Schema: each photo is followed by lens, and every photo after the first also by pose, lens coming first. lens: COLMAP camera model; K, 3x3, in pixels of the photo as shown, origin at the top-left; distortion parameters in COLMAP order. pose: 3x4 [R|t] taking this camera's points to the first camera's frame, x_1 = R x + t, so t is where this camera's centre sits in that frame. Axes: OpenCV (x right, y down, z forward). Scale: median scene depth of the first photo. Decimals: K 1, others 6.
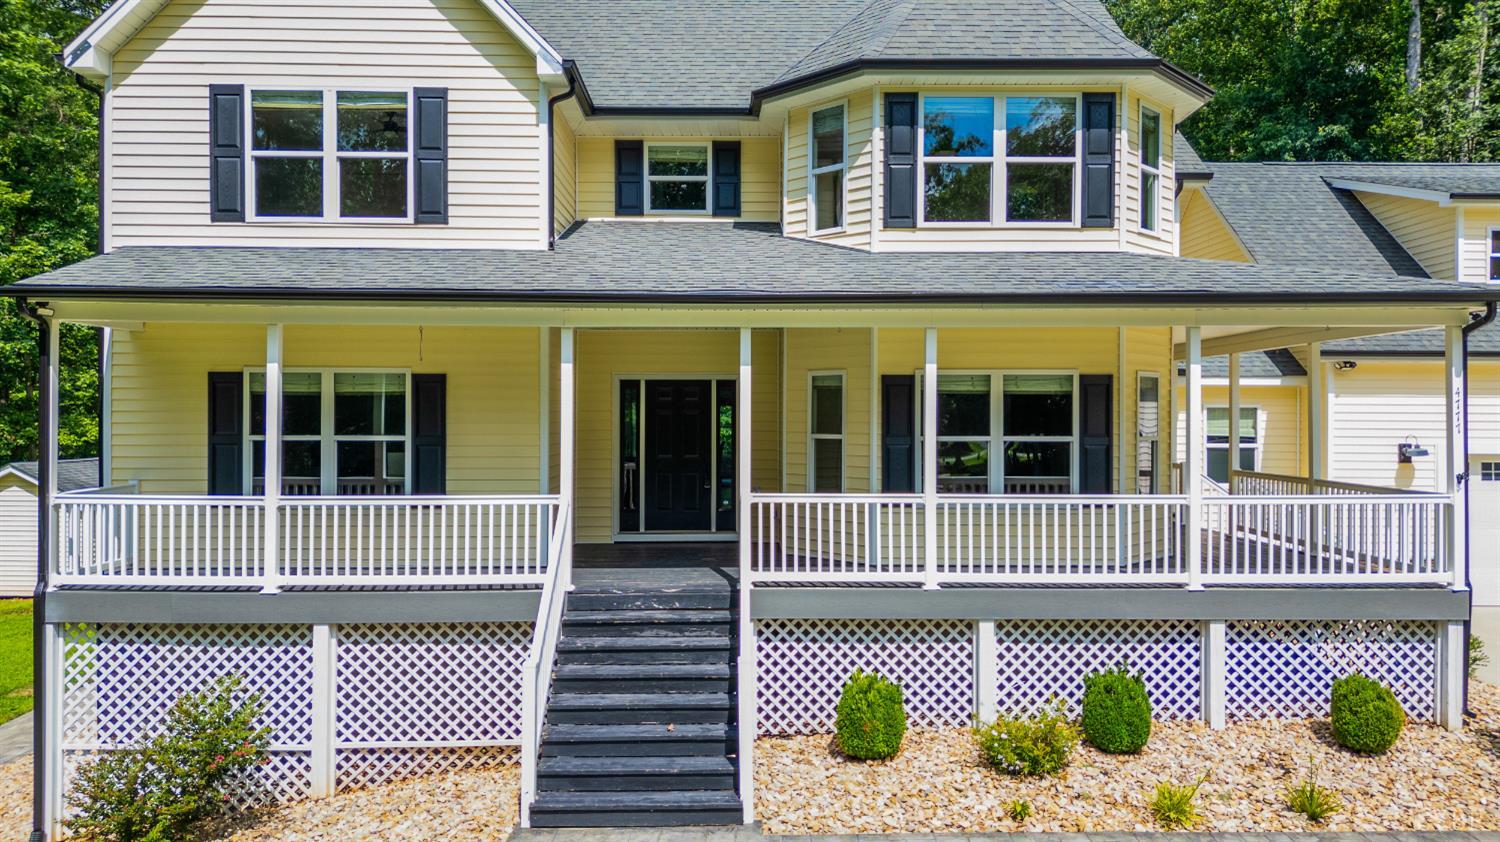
lens RADIAL K [[1048.7, 0, 750.0], [0, 1048.7, 421.0], [0, 0, 1]] dist [0.109065, -0.112306]
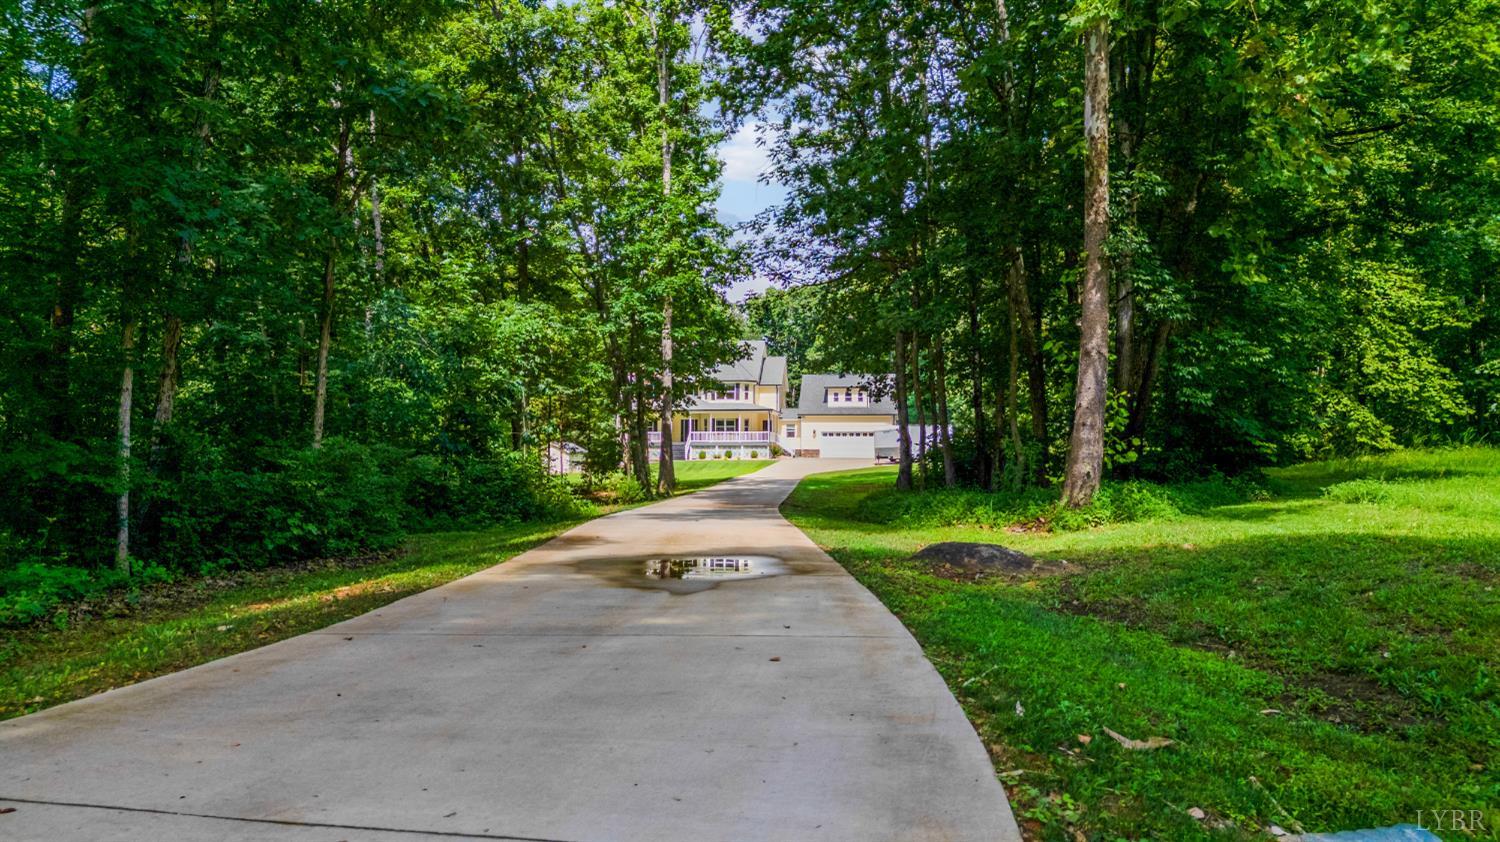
lens RADIAL K [[1054.8, 0, 750.0], [0, 1054.8, 421.0], [0, 0, 1]] dist [0.091708, -0.109375]
pose [[0.988290, -0.003290, -0.152550, 1.640060], [-0.002906, 0.999180, -0.040375, 0.297347], [0.152558, 0.040345, 0.987471, -6.853235]]
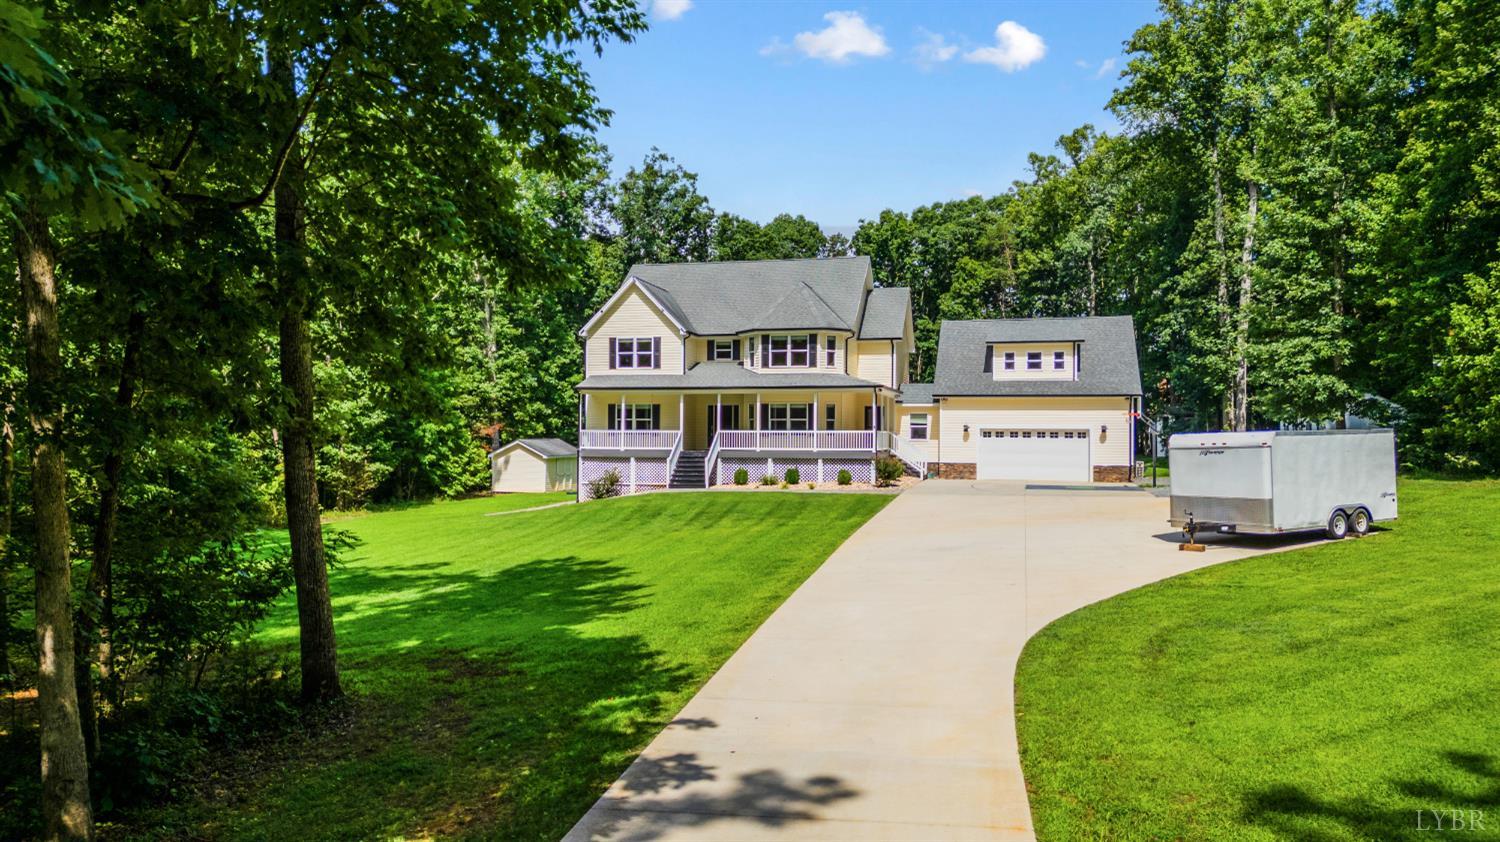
lens RADIAL K [[1048.7, 0, 750.0], [0, 1048.7, 421.0], [0, 0, 1]] dist [0.109065, -0.112306]
pose [[0.964130, -0.000589, -0.265428, 1.163017], [-0.005722, 0.999719, -0.023003, 0.116163], [0.265367, 0.023697, 0.963856, -2.916041]]
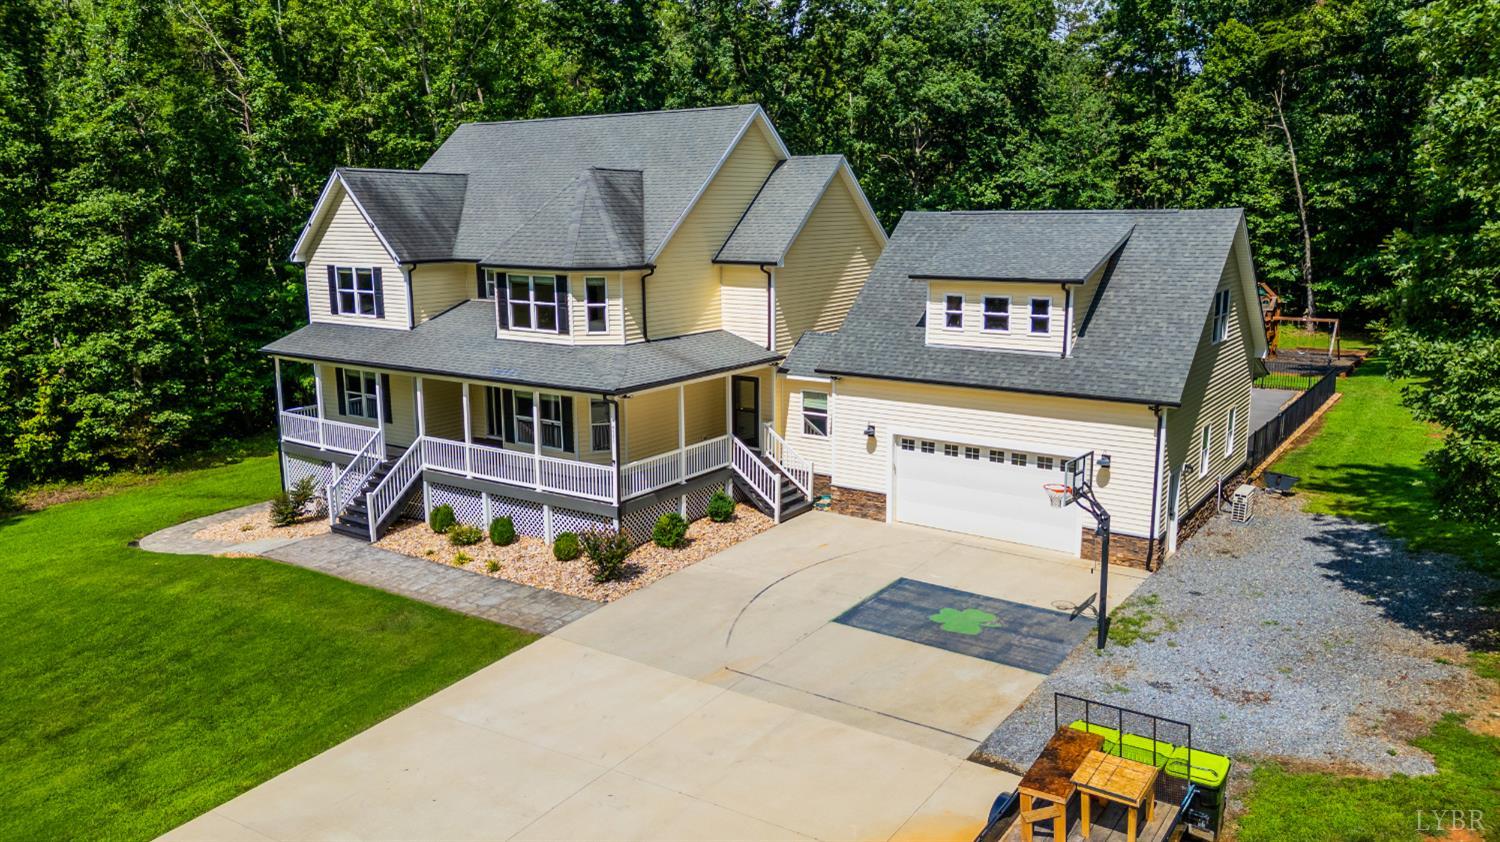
lens RADIAL K [[1048.7, 0, 750.0], [0, 1048.7, 421.0], [0, 0, 1]] dist [0.109065, -0.112306]
pose [[0.815389, 0.104938, -0.569324, 2.001950], [0.006357, 0.981752, 0.190061, -0.433028], [0.578879, -0.158592, 0.799842, -0.637377]]
